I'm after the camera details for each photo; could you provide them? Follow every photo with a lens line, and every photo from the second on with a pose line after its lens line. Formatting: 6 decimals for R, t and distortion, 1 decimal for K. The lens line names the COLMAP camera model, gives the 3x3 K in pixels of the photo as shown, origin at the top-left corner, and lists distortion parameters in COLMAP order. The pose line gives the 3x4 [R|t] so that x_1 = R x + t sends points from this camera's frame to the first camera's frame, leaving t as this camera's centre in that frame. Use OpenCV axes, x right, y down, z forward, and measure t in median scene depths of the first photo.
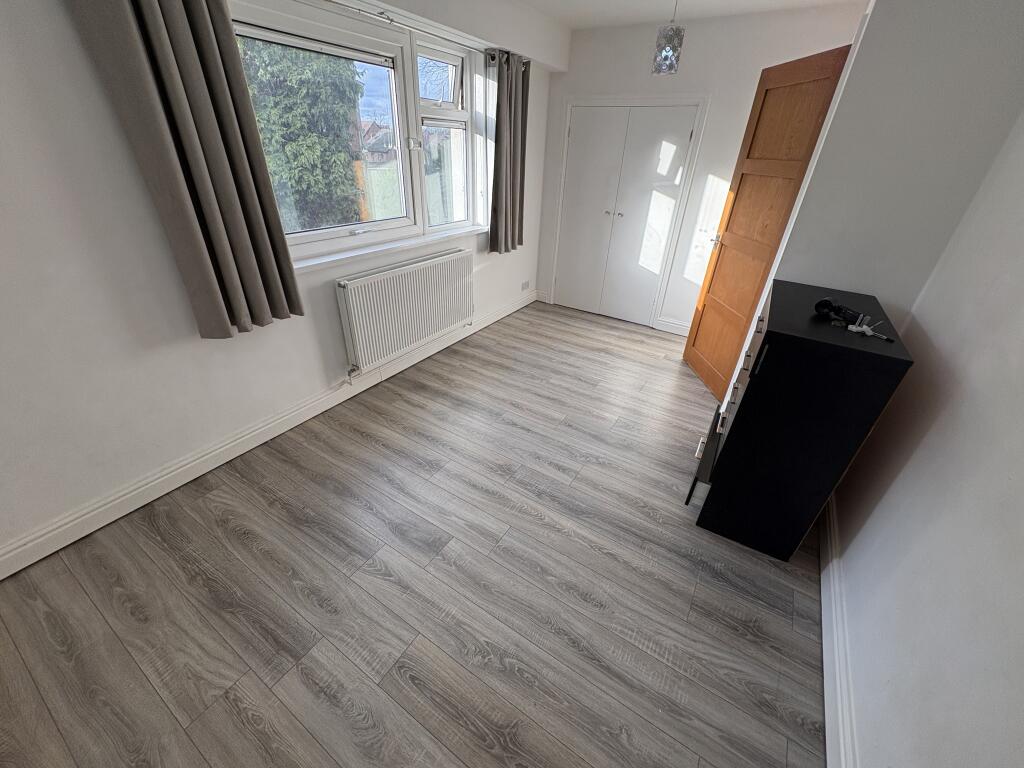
lens RADIAL K [[407.4, 0, 513.7], [0, 407.4, 381.7], [0, 0, 1]] dist [0.001136, -0.000392]
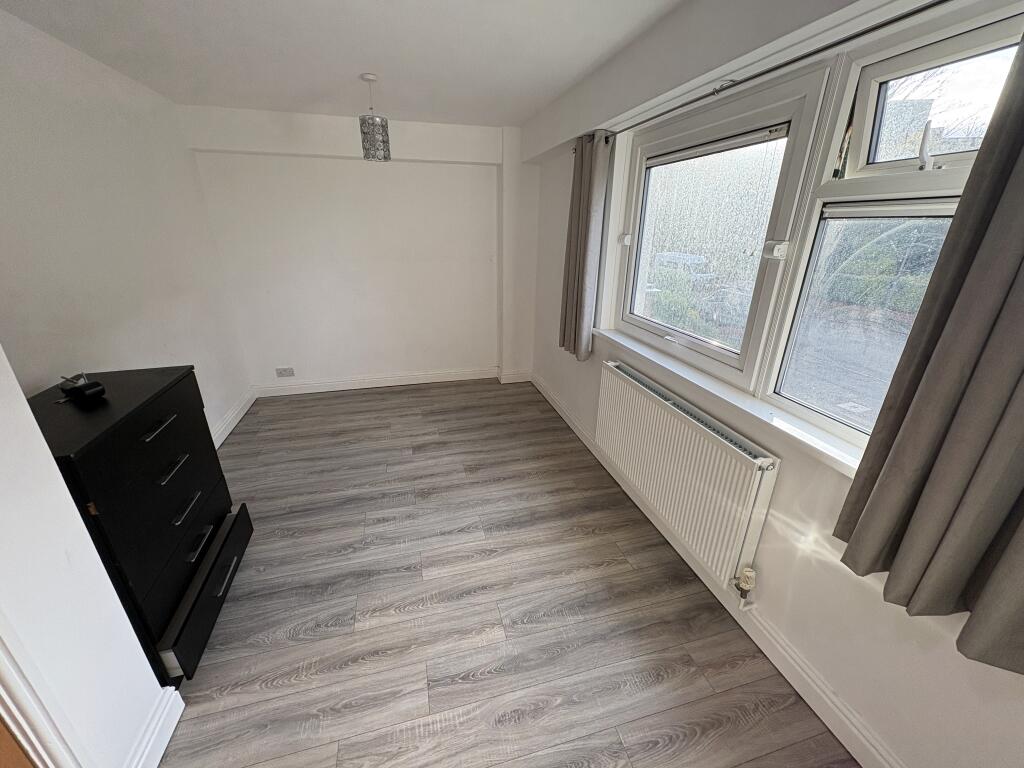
lens RADIAL K [[407.4, 0, 512.8], [0, 407.4, 385.7], [0, 0, 1]] dist [0.001136, -0.000392]
pose [[-0.677791, 0.225556, -0.699802, 0.528792], [-0.402948, 0.682169, 0.610147, -0.773447], [0.615006, 0.695536, -0.371481, 1.319600]]
